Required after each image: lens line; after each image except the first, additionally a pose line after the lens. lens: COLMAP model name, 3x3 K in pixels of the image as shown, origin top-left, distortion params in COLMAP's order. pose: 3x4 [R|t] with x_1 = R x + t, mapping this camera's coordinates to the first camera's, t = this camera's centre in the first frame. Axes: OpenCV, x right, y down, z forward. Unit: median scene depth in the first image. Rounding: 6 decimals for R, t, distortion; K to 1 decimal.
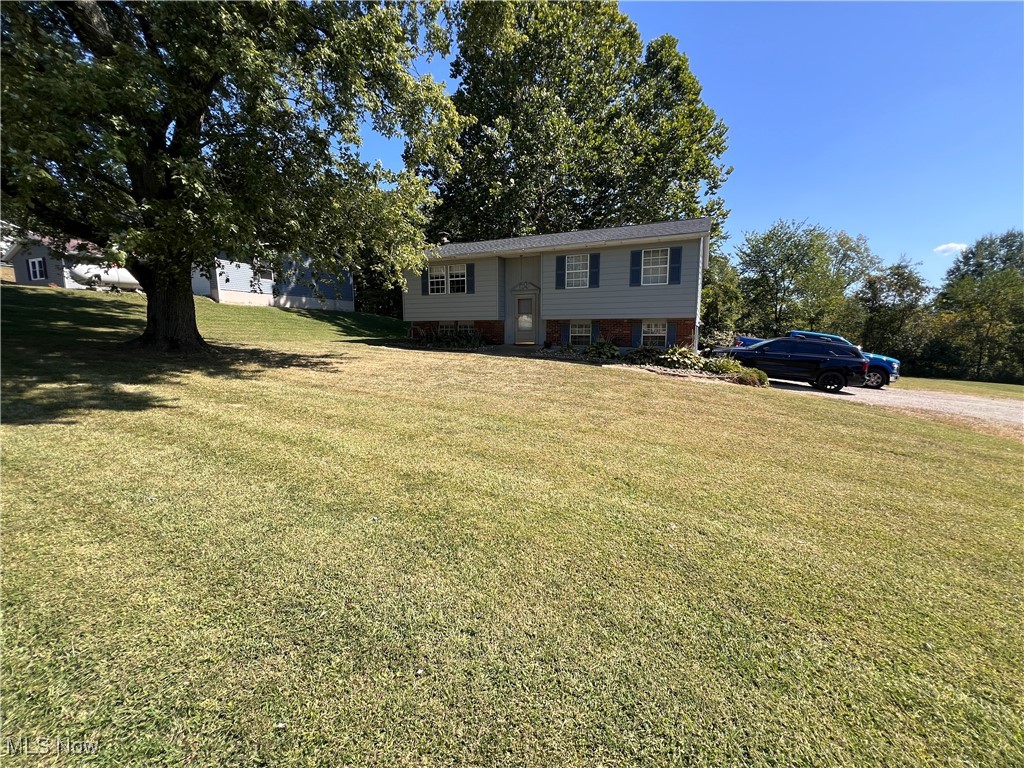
lens RADIAL K [[410.6, 0, 507.1], [0, 410.6, 379.1], [0, 0, 1]] dist [0.000749, 0.000262]
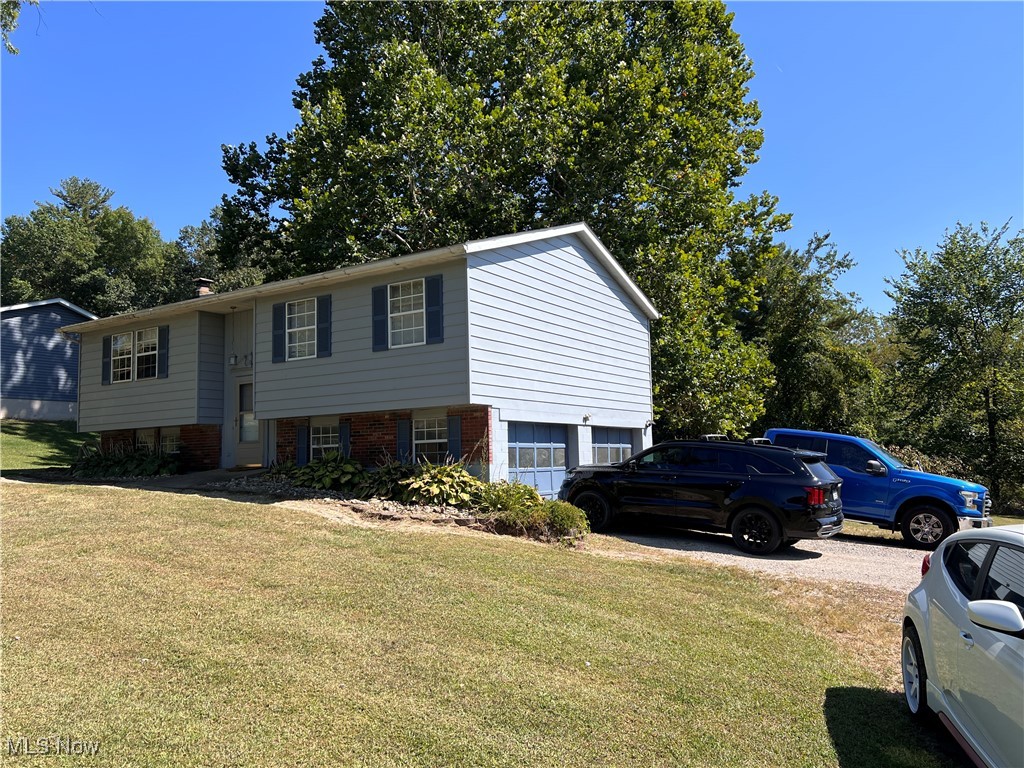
lens RADIAL K [[766.9, 0, 506.3], [0, 766.9, 383.0], [0, 0, 1]] dist [0.042894, 0.003593]
pose [[0.990683, -0.035286, -0.131540, 1.495896], [0.006043, 0.976291, -0.216378, 0.075338], [0.136056, 0.213567, 0.967408, 0.174883]]
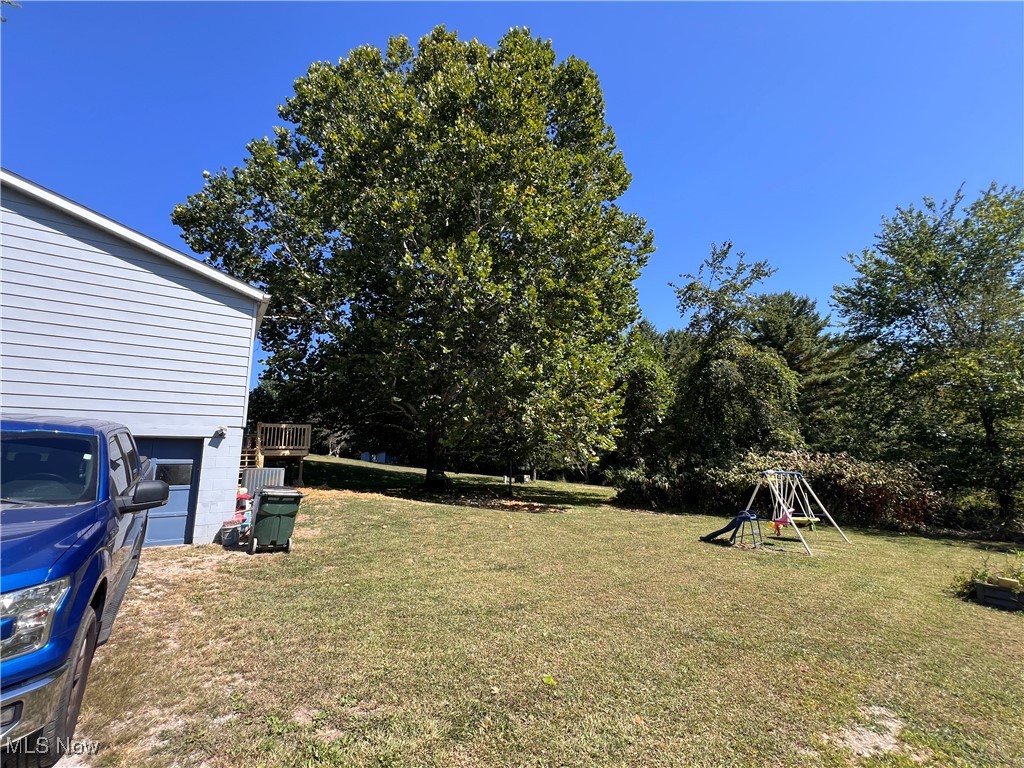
lens RADIAL K [[412.5, 0, 518.6], [0, 412.5, 383.1], [0, 0, 1]] dist [0.000104, 0.000322]
pose [[0.857100, -0.139899, -0.495791, 3.257696], [-0.029366, 0.947585, -0.318151, -0.214444], [0.514313, 0.287247, 0.808067, 2.922012]]
